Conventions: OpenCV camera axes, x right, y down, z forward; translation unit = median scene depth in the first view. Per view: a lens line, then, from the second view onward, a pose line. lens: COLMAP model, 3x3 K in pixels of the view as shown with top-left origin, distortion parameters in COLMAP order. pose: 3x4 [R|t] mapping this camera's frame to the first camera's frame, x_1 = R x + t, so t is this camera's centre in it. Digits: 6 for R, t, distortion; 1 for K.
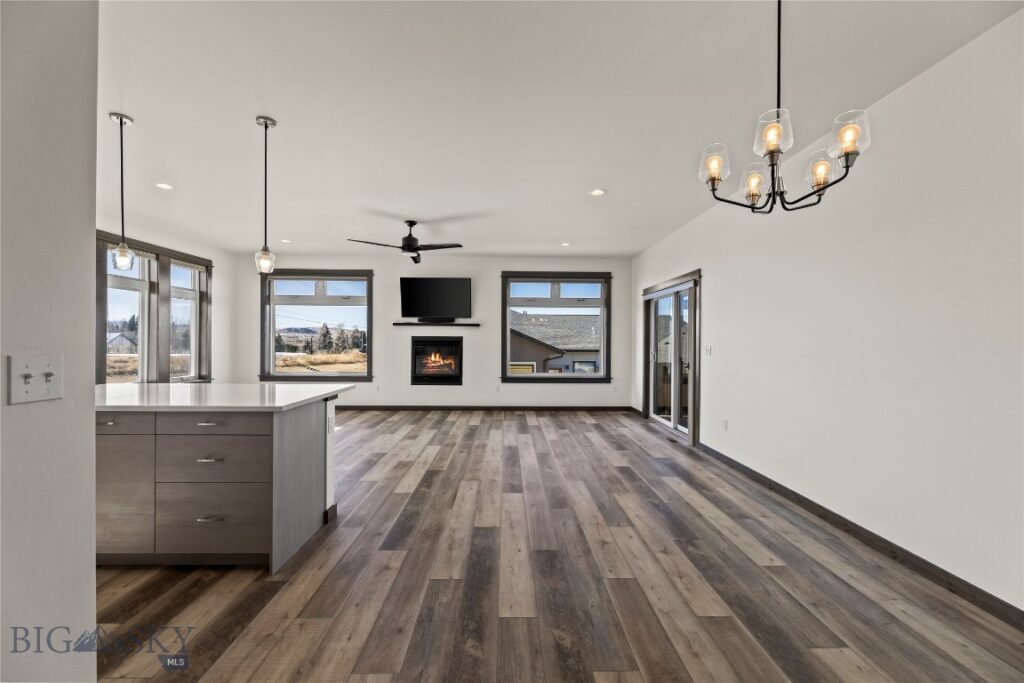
lens RADIAL K [[411.1, 0, 514.4], [0, 411.1, 340.5], [0, 0, 1]] dist [0.000019, -0.000112]
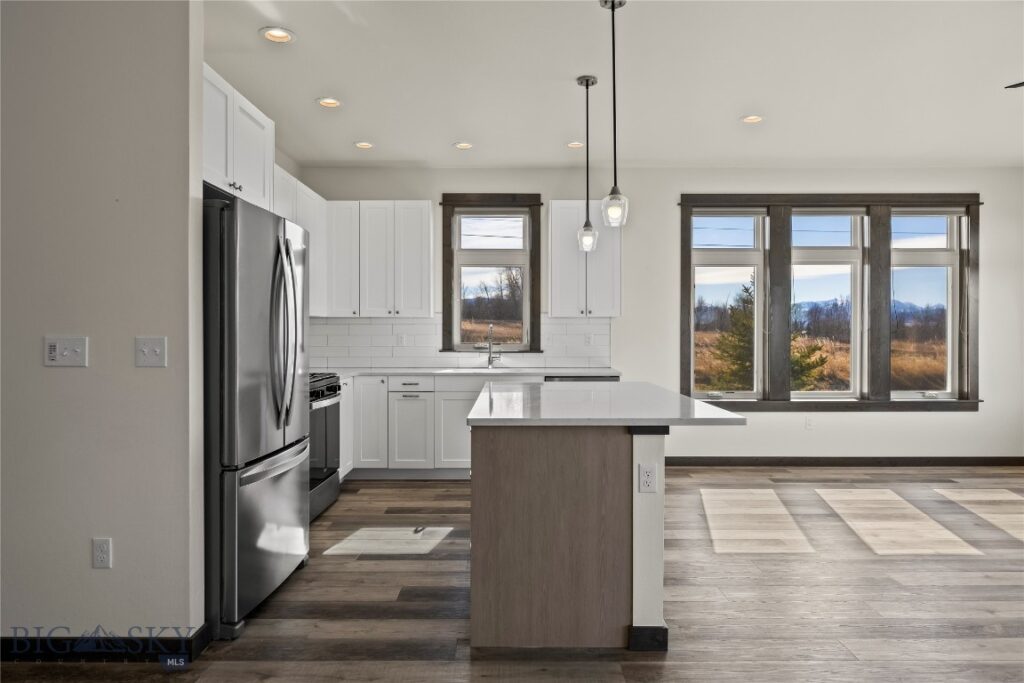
lens RADIAL K [[665.9, 0, 512.0], [0, 665.9, 341.5], [0, 0, 1]] dist [-0.002166, 0.000995]
pose [[-0.017984, 0.004188, -0.999830, 0.253052], [0.000931, 0.999991, 0.004172, 0.008791], [0.999838, -0.000856, -0.017988, 0.464403]]
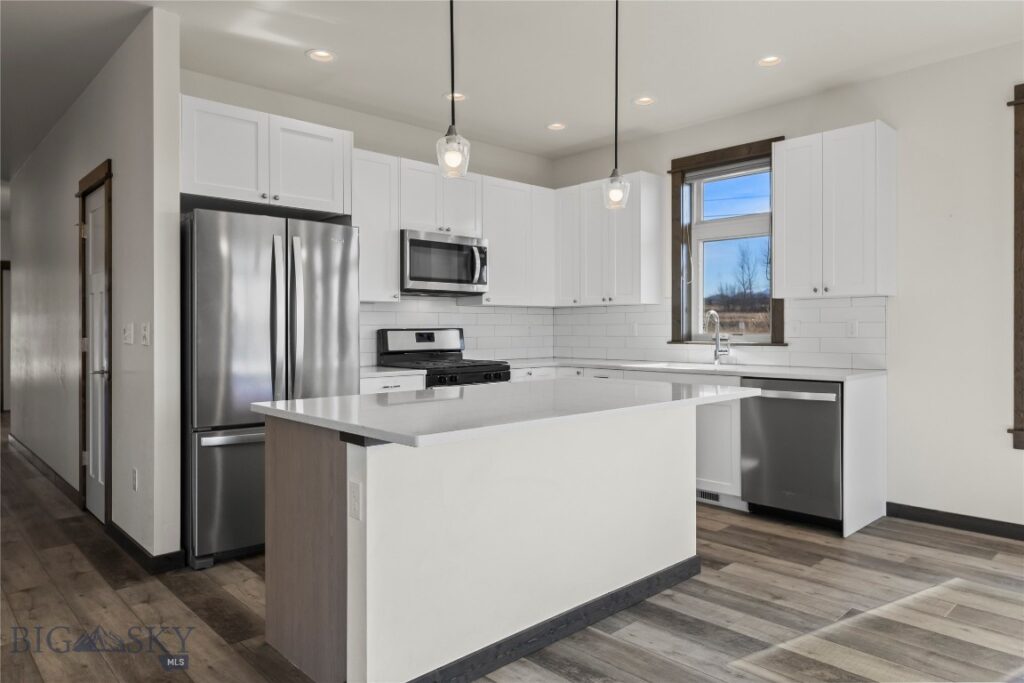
lens RADIAL K [[657.0, 0, 512.0], [0, 657.0, 341.5], [0, 0, 1]] dist [0.001385, 0.000716]
pose [[-0.742405, 0.007696, -0.669907, -0.063118], [-0.001931, 0.999905, 0.013627, 0.015858], [0.669949, 0.011410, -0.742320, 0.899902]]
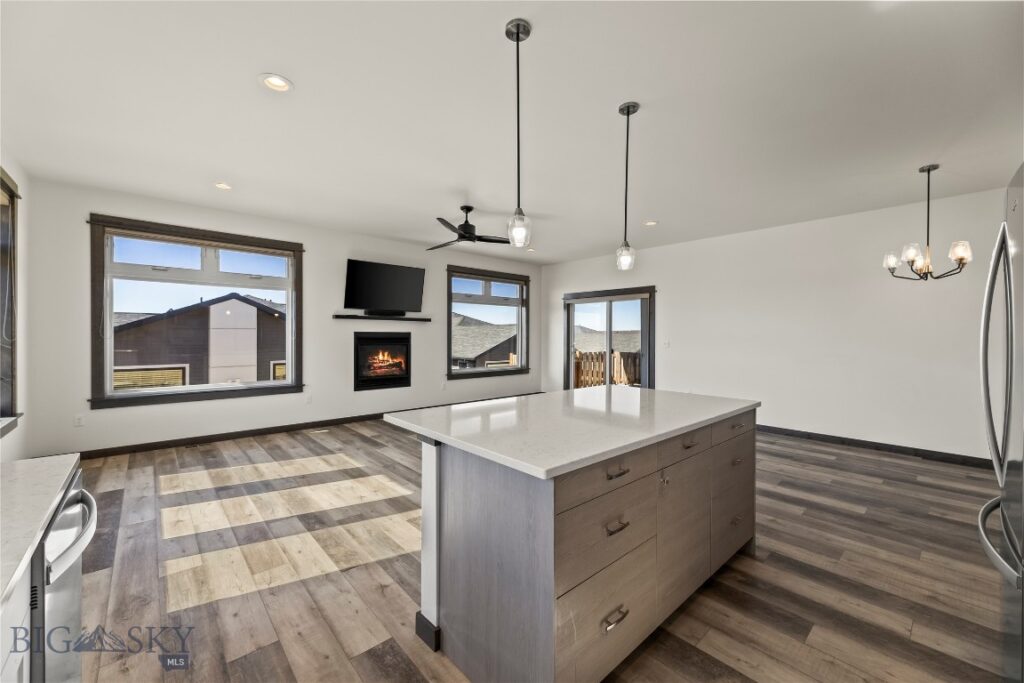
lens RADIAL K [[402.9, 0, 514.1], [0, 402.9, 337.7], [0, 0, 1]] dist [0.001664, -0.000159]
pose [[0.753719, -0.007978, 0.657149, -0.759121], [-0.000021, 0.999926, 0.012164, -0.011666], [-0.657197, -0.009182, 0.753663, 0.259834]]
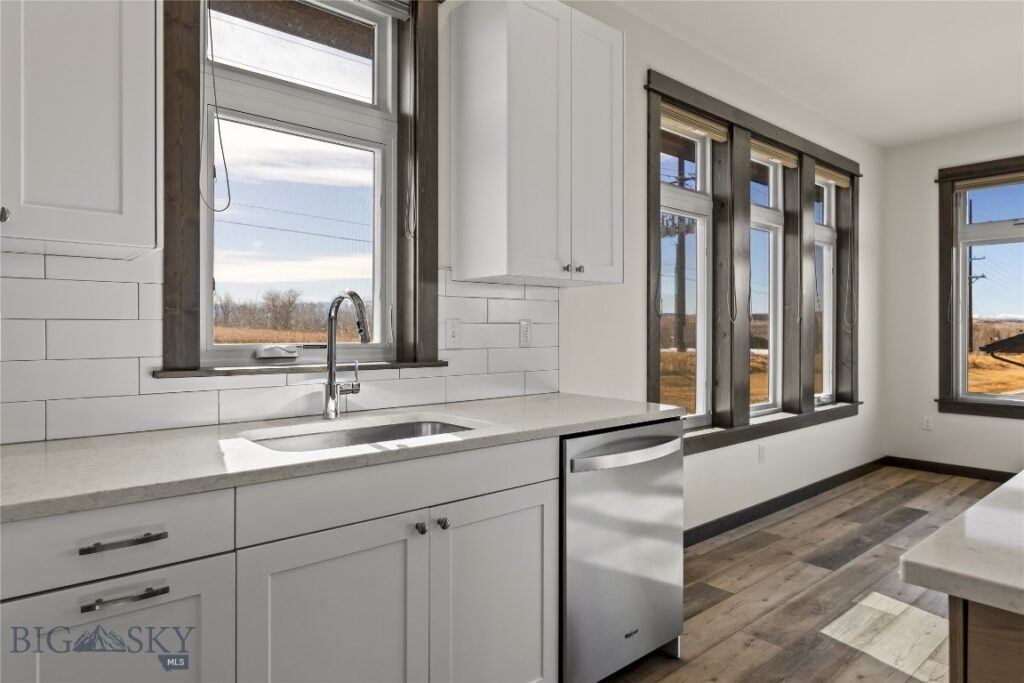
lens RADIAL K [[619.1, 0, 513.7], [0, 619.1, 335.6], [0, 0, 1]] dist [0.000483, -0.000090]
pose [[0.643113, -0.002615, -0.765767, -0.547321], [0.006474, 0.999977, 0.002022, 0.011042], [0.765744, -0.006258, 0.643115, 0.253506]]
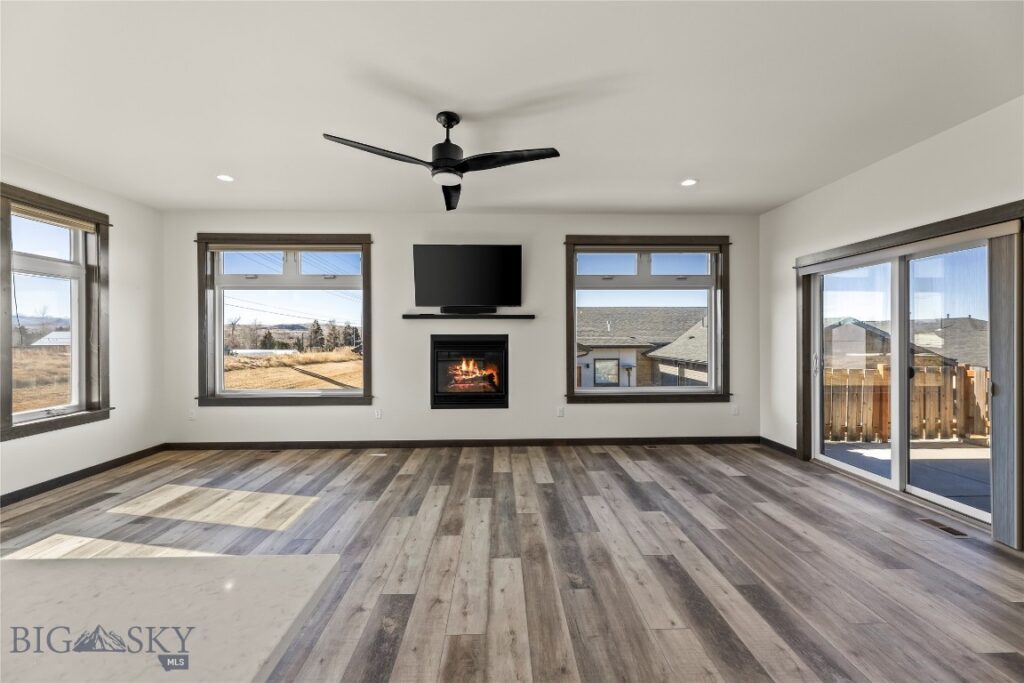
lens RADIAL K [[411.3, 0, 514.4], [0, 411.3, 336.9], [0, 0, 1]] dist [-0.002682, -0.000486]
pose [[0.999813, -0.010570, 0.016179, -0.179749], [0.010492, 0.999933, 0.004893, -0.012378], [-0.016230, -0.004722, 0.999857, 0.478485]]
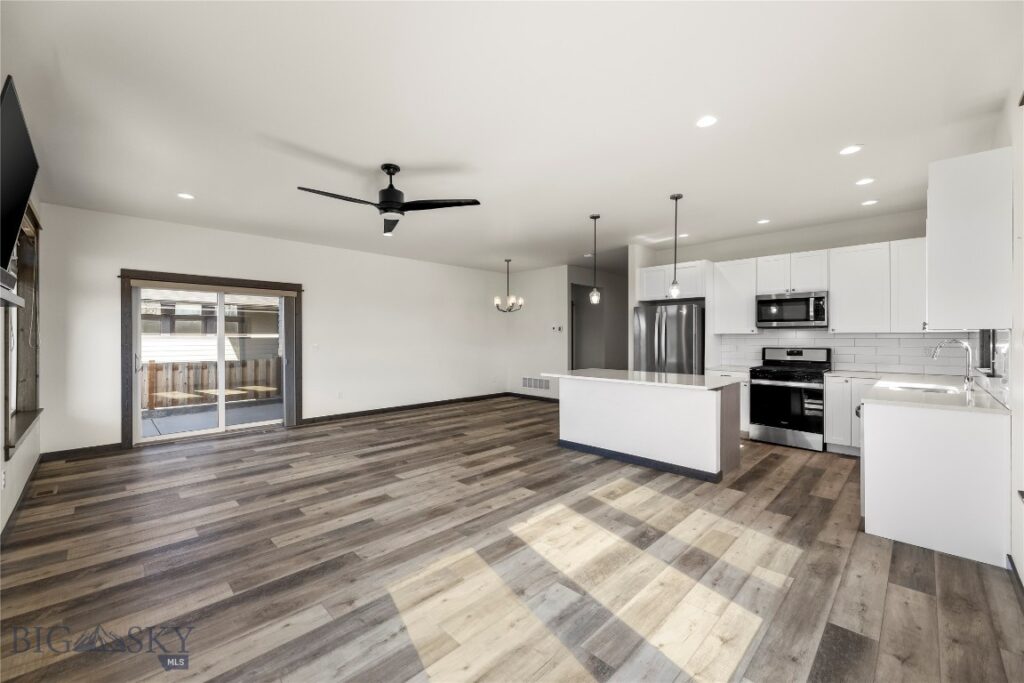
lens RADIAL K [[411.3, 0, 514.4], [0, 411.3, 336.9], [0, 0, 1]] dist [-0.002682, -0.000486]
pose [[-0.695452, -0.007808, 0.718530, -0.867171], [-0.006095, 0.999969, 0.004967, -0.018704], [-0.718547, -0.000925, -0.695478, 1.316216]]
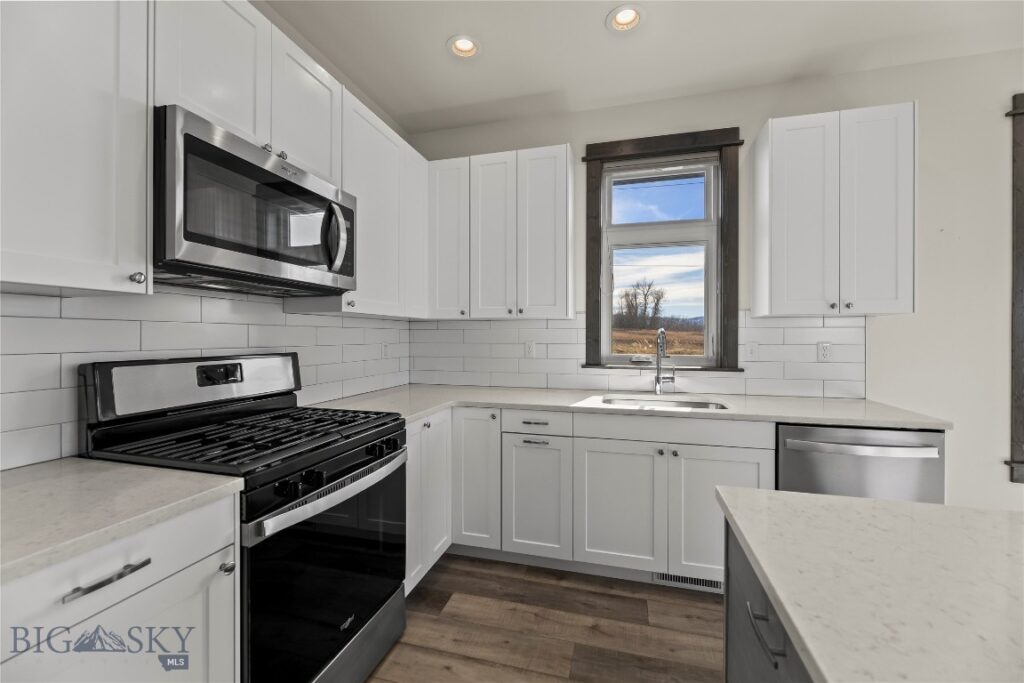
lens RADIAL K [[411.3, 0, 514.4], [0, 411.3, 336.9], [0, 0, 1]] dist [-0.002682, -0.000486]
pose [[-0.284157, -0.008217, -0.958742, -0.394418], [-0.001834, 0.999966, -0.008026, -0.001905], [0.958776, -0.000522, -0.284163, 0.381556]]
